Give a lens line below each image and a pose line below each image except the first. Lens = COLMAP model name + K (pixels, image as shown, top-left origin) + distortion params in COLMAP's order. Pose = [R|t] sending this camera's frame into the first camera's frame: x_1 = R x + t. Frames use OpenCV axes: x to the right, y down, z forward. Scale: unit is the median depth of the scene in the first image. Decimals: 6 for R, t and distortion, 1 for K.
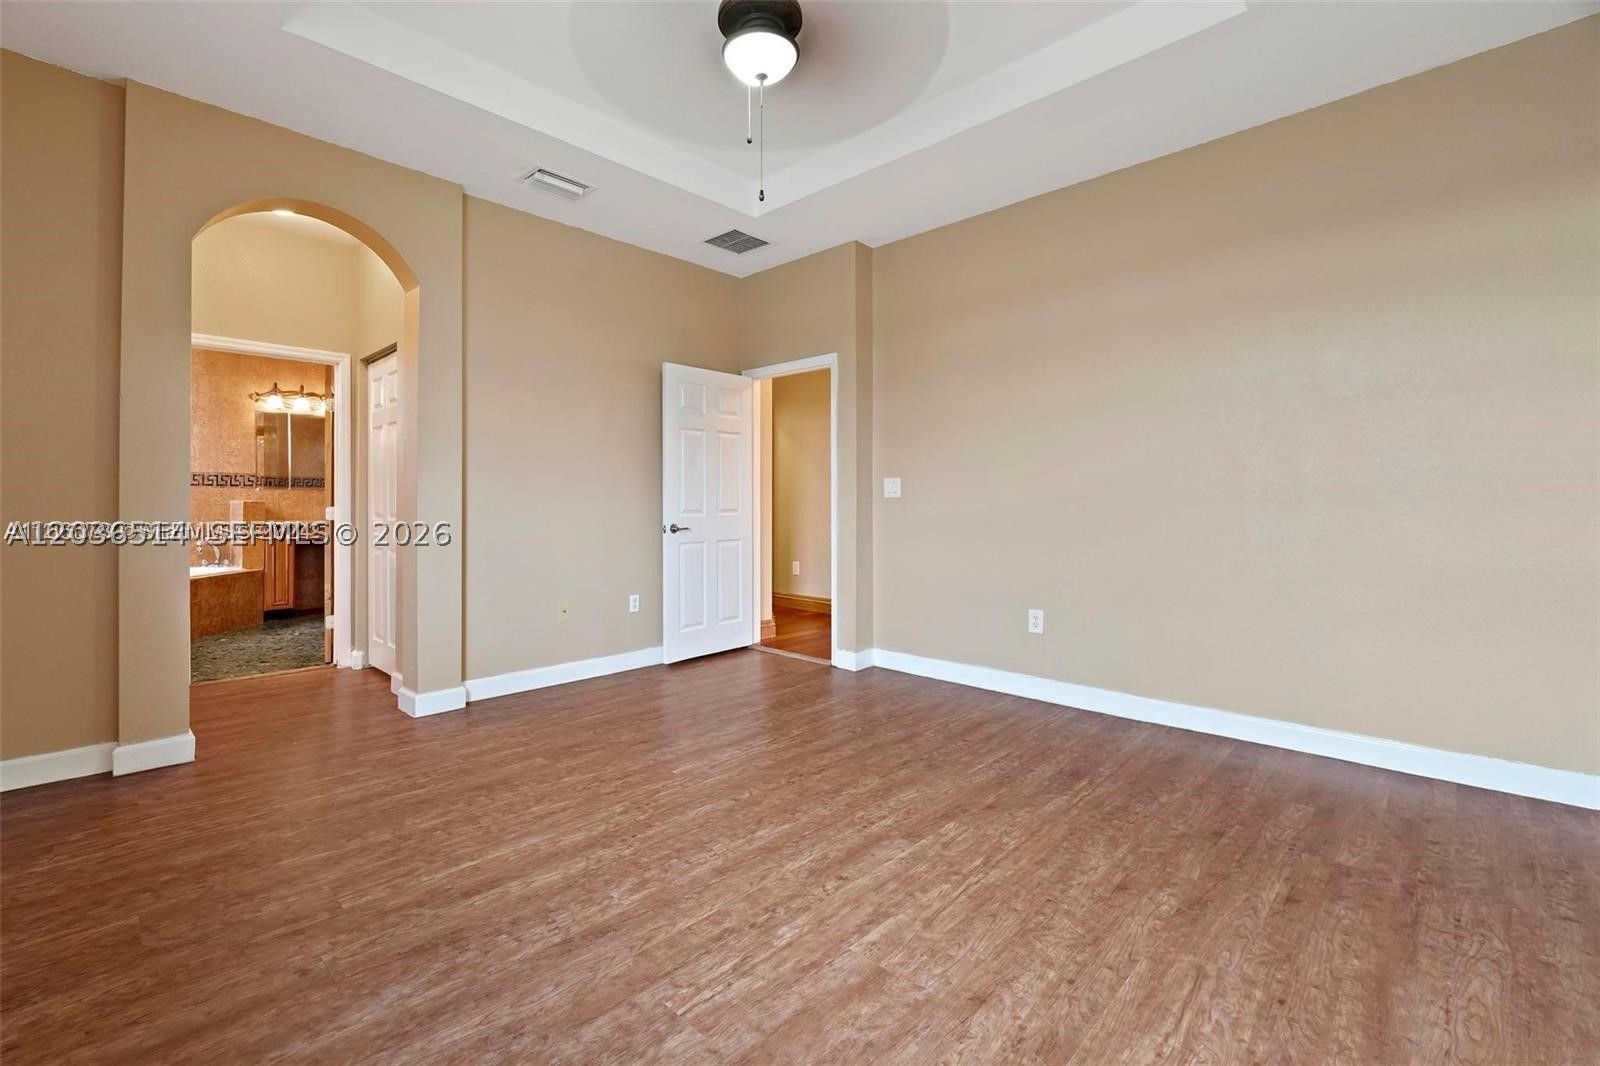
lens RADIAL K [[688.9, 0, 797.9], [0, 688.9, 501.0], [0, 0, 1]] dist [-0.022165, 0.000011]
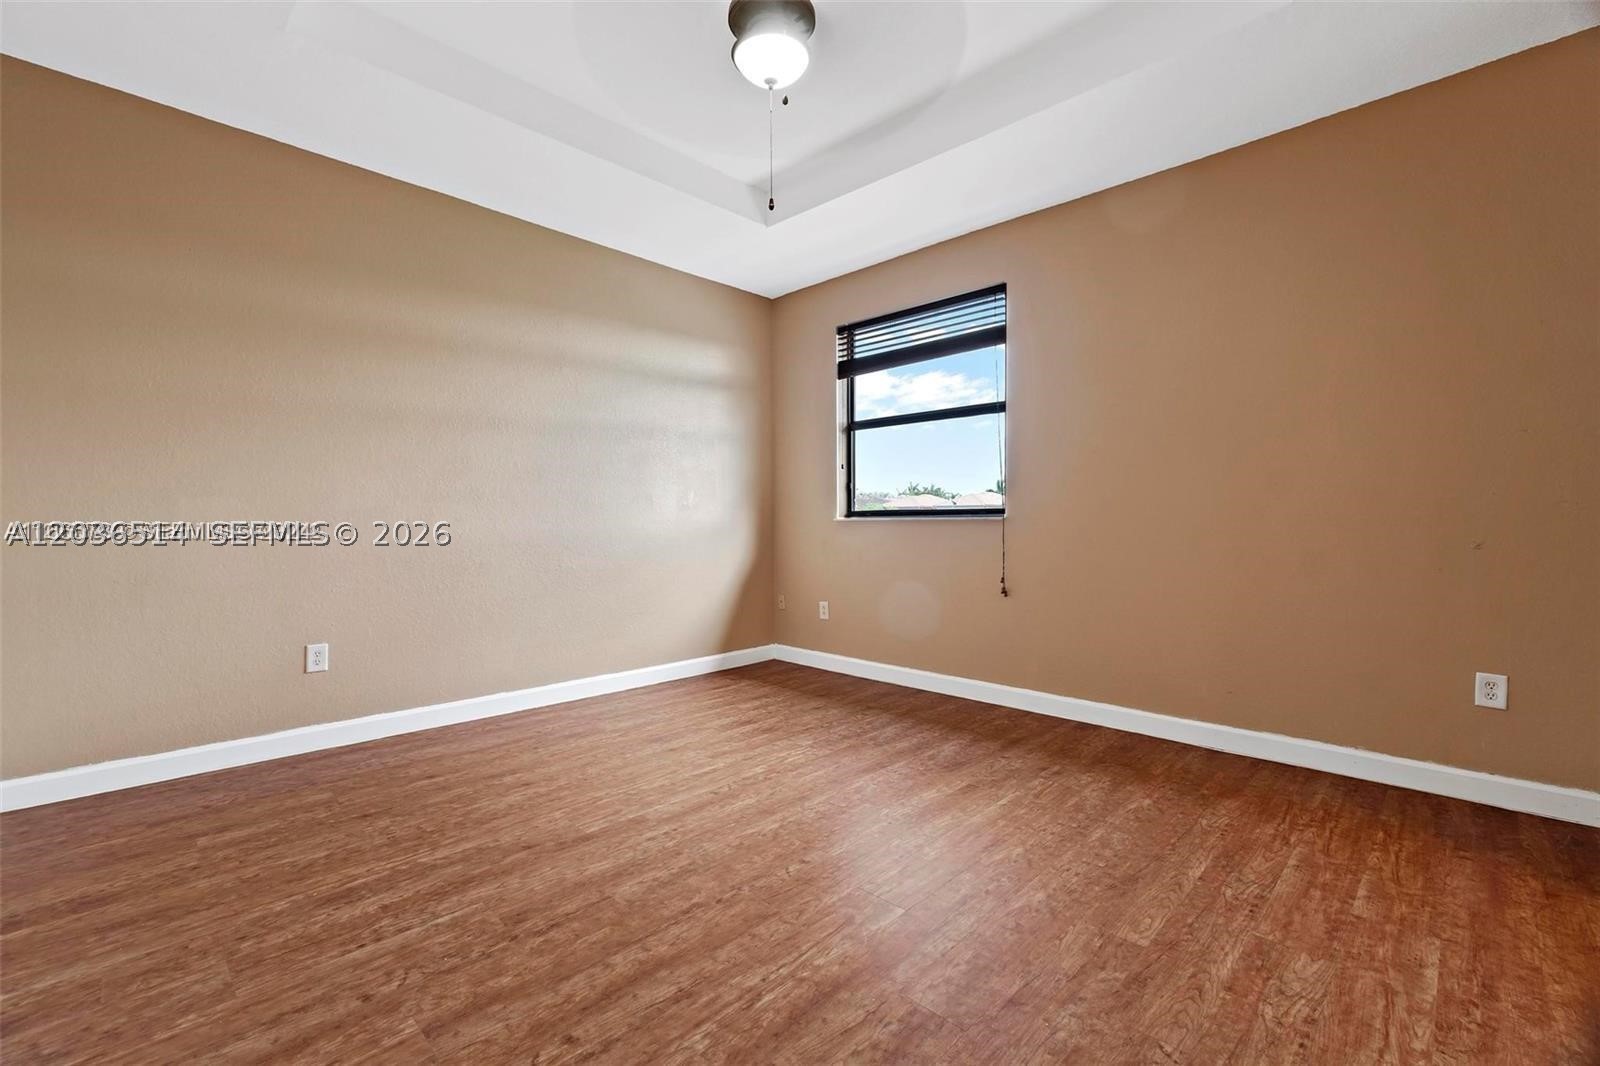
lens RADIAL K [[686.1, 0, 800.5], [0, 686.1, 527.8], [0, 0, 1]] dist [0.000977, 0.000018]
pose [[-0.999970, 0.000157, 0.007722, -0.106085], [0.000218, 0.999968, 0.007950, 0.007003], [-0.007721, 0.007952, -0.999939, 2.128181]]
